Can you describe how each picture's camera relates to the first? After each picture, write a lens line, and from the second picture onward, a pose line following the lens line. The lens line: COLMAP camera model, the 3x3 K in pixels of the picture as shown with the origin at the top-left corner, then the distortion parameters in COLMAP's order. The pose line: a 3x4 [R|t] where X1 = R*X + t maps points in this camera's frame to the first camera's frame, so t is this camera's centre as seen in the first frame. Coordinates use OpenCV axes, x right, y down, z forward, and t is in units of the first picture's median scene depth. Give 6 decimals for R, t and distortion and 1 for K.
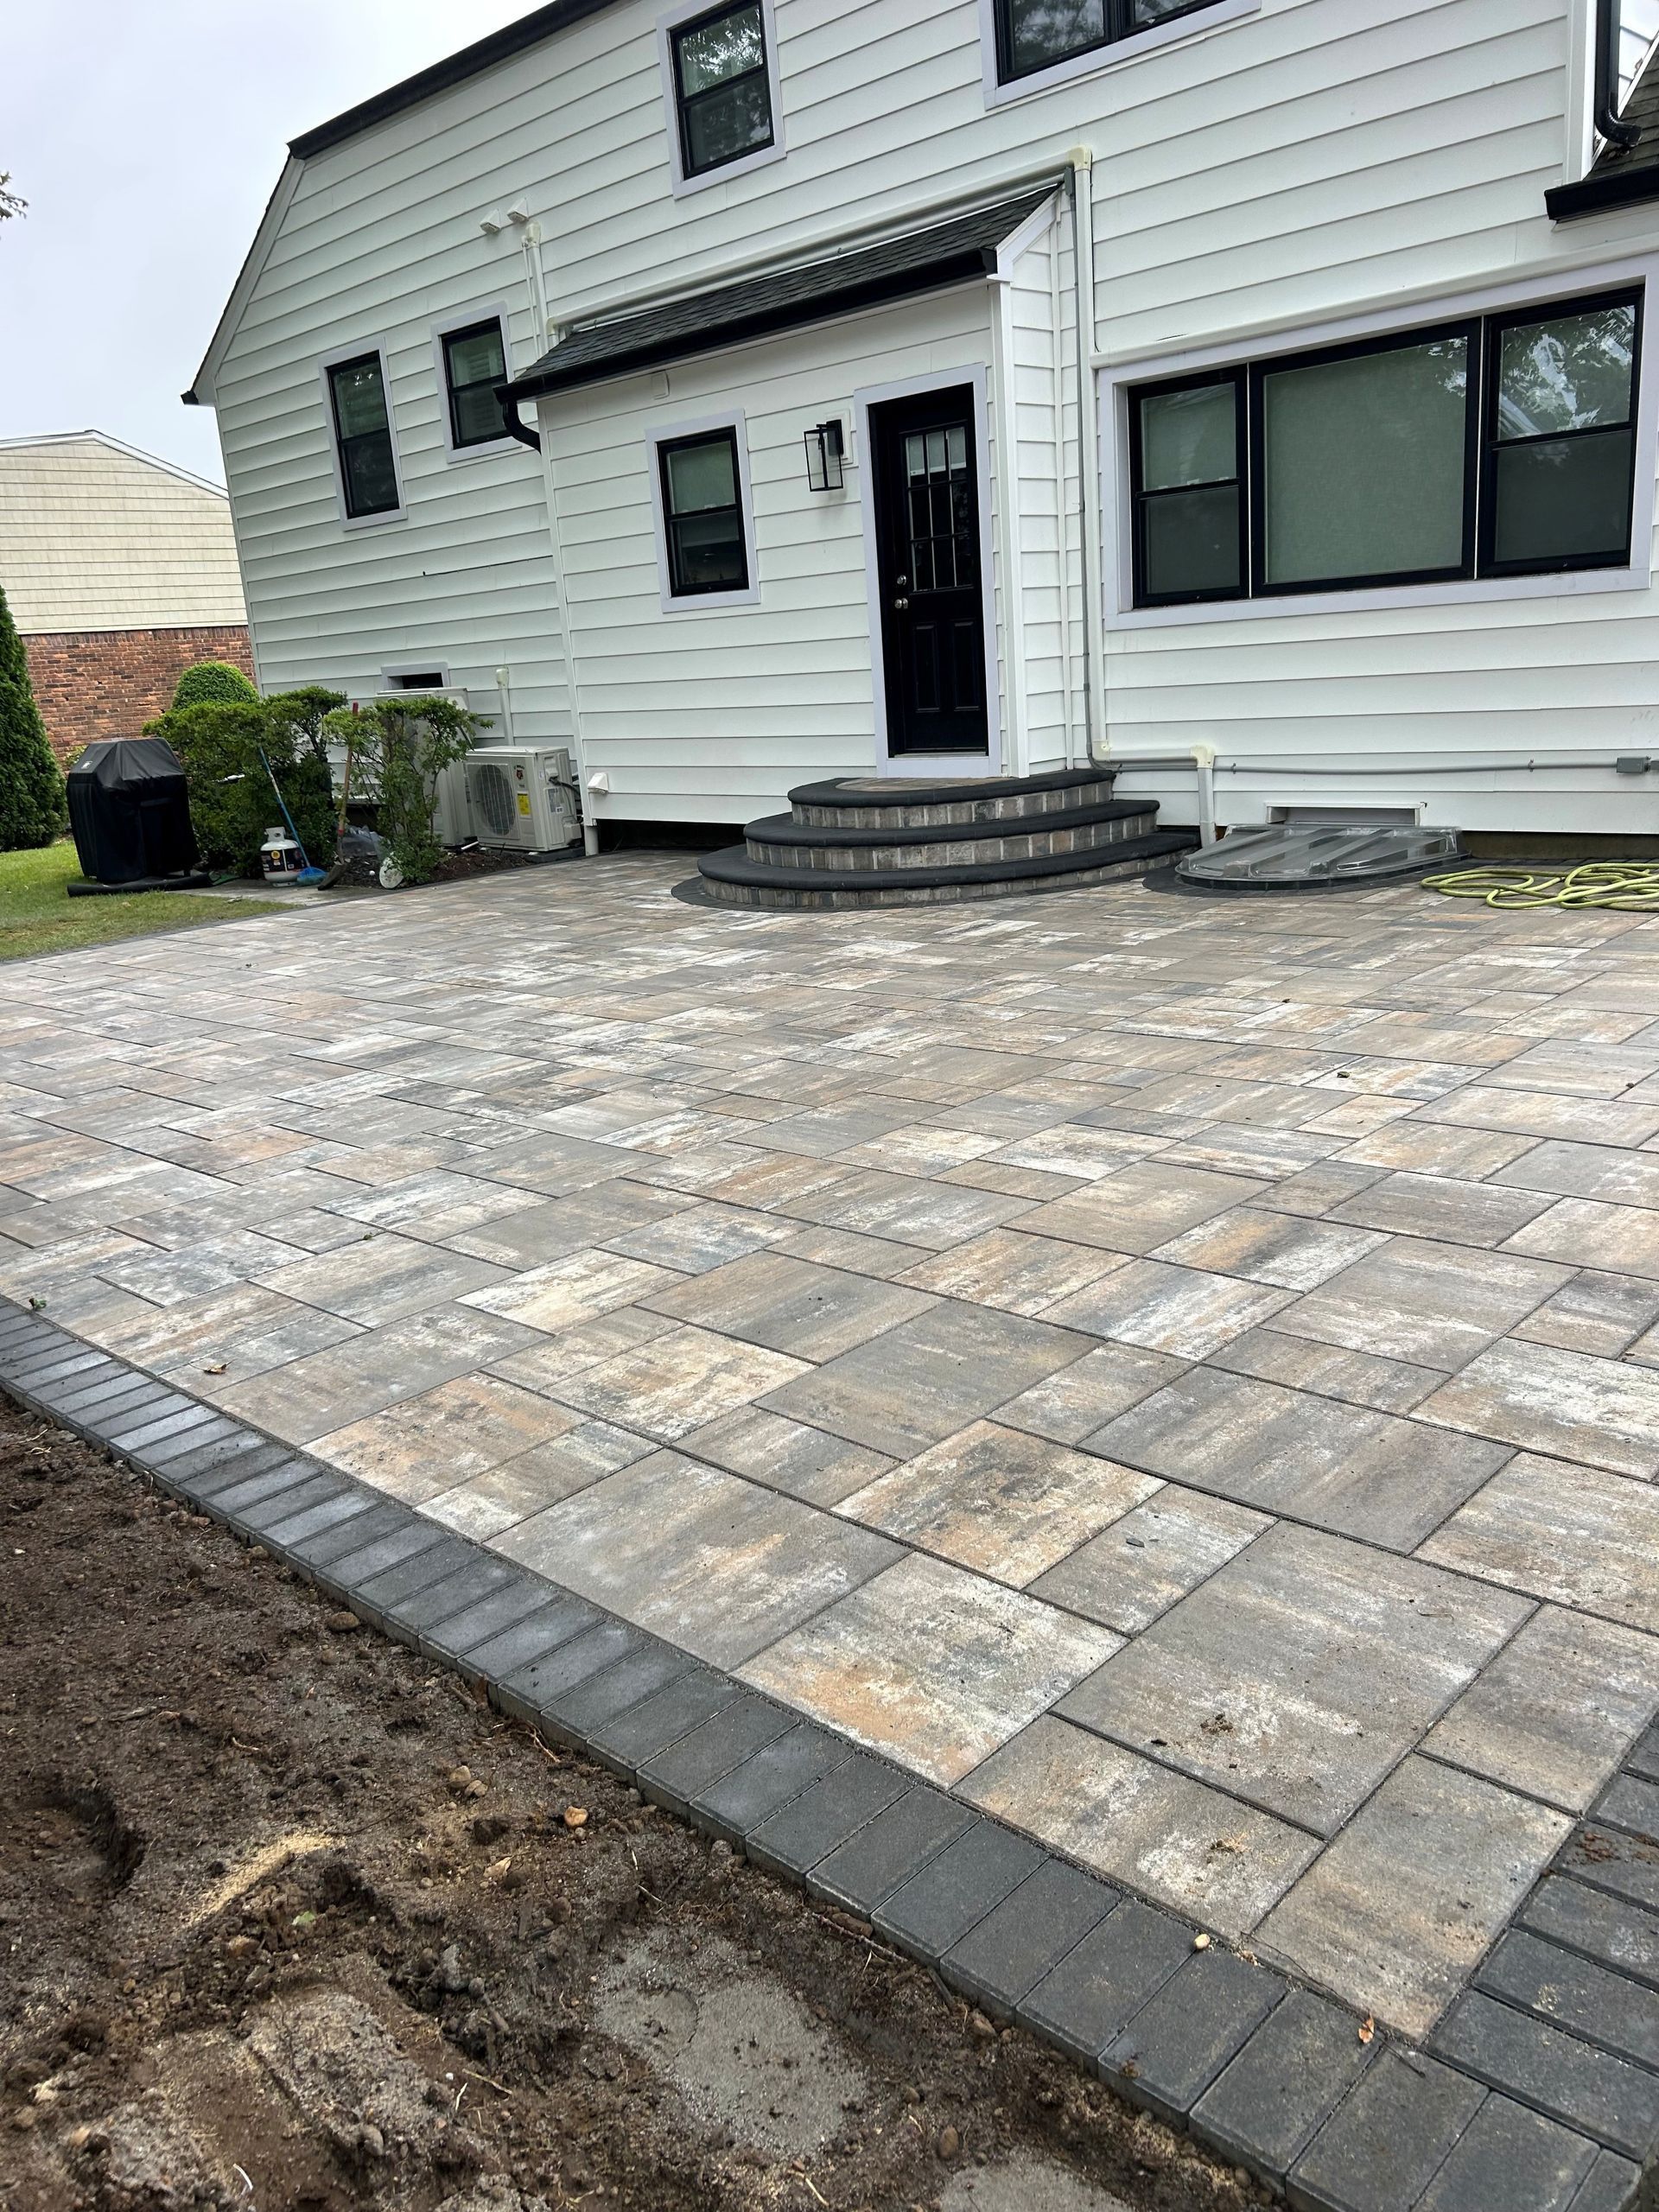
lens RADIAL K [[1695.2, 0, 829.5], [0, 1695.2, 1096.6], [0, 0, 1]] dist [0.061580, -0.074760]
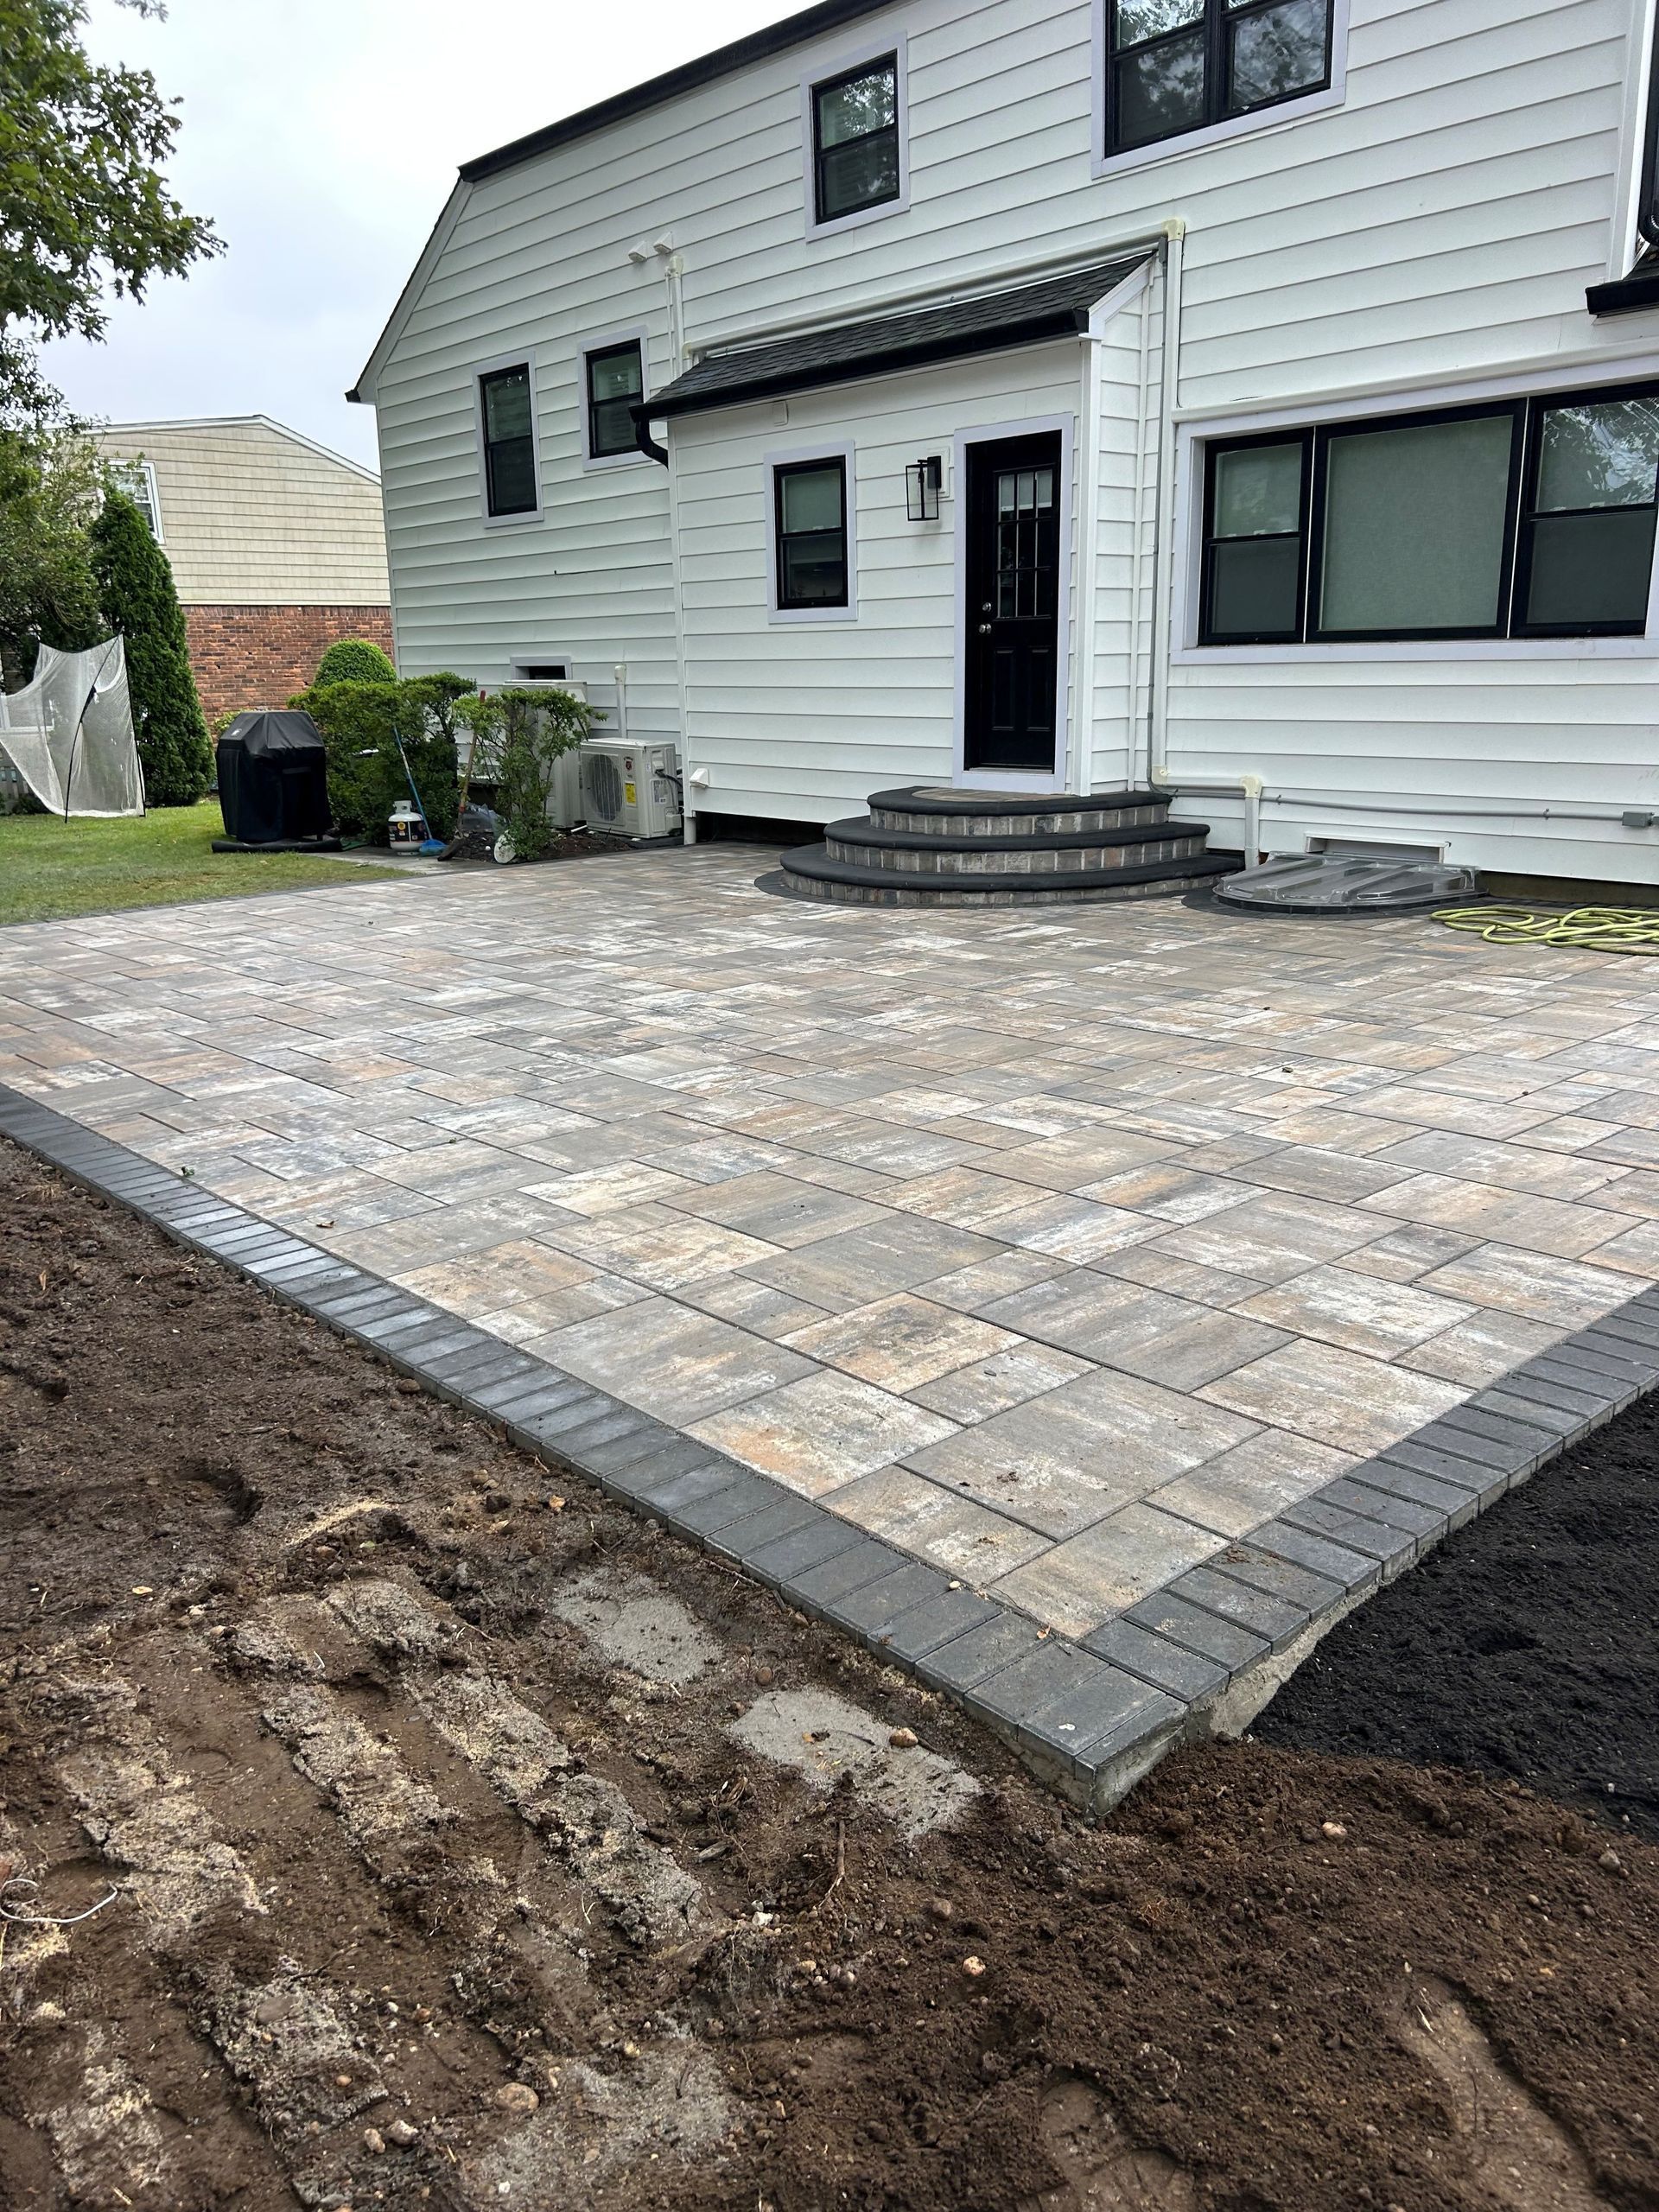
lens RADIAL K [[1697.4, 0, 829.5], [0, 1697.4, 1106.0], [0, 0, 1]] dist [0.104536, -0.200673]
pose [[0.995707, 0.071223, -0.059122, 0.049801], [-0.071005, 0.997459, 0.005782, 0.022079], [0.059383, -0.001559, 0.998234, -0.148850]]
